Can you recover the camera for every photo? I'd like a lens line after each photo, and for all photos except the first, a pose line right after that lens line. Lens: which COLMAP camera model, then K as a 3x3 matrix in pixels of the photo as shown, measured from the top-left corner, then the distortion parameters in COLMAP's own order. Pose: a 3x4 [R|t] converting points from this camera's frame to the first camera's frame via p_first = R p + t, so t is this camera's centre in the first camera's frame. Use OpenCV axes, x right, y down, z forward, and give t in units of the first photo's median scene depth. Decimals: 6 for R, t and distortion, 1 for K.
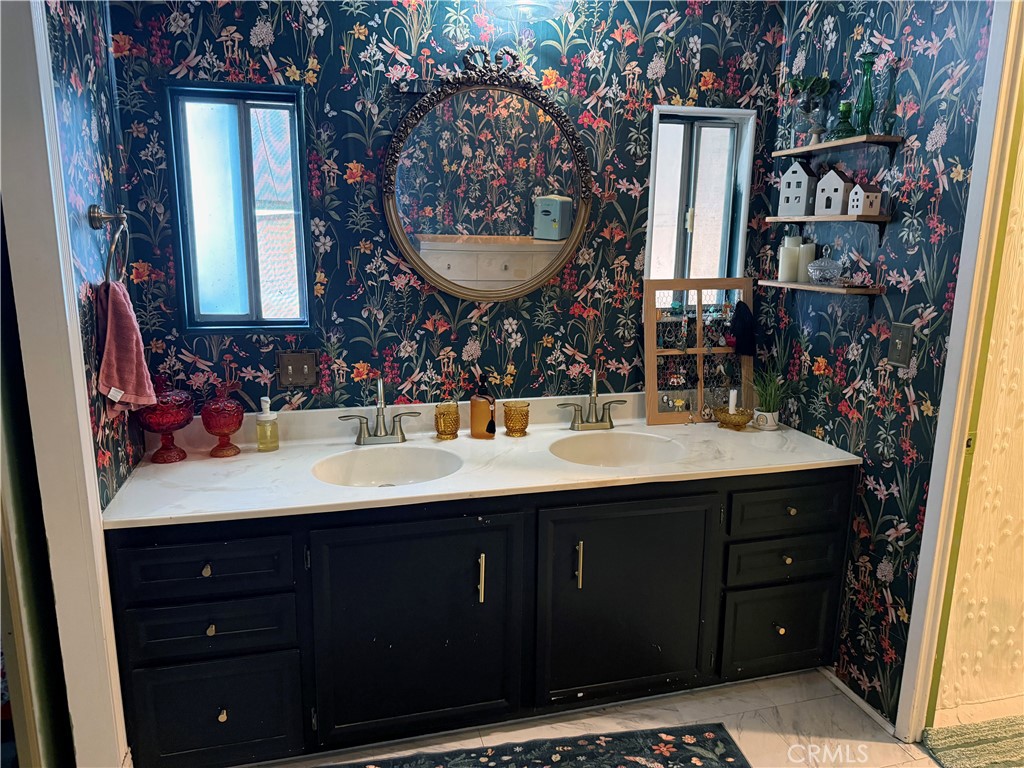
lens RADIAL K [[724.2, 0, 511.5], [0, 724.2, 383.1], [0, 0, 1]] dist [0.008650, -0.014418]
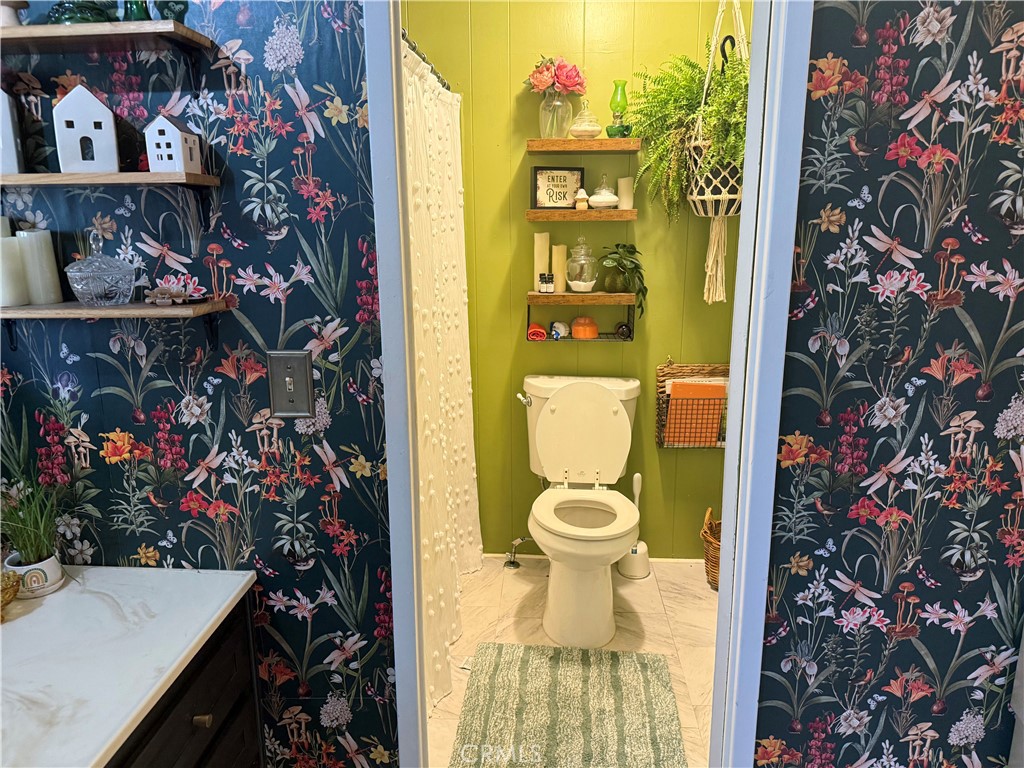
lens RADIAL K [[724.2, 0, 509.6], [0, 724.2, 389.2], [0, 0, 1]] dist [0.008650, -0.014418]
pose [[0.307235, -0.224240, 0.924837, 0.009566], [0.205179, 0.964593, 0.165718, -0.111140], [-0.929251, 0.138843, 0.342366, 0.591388]]
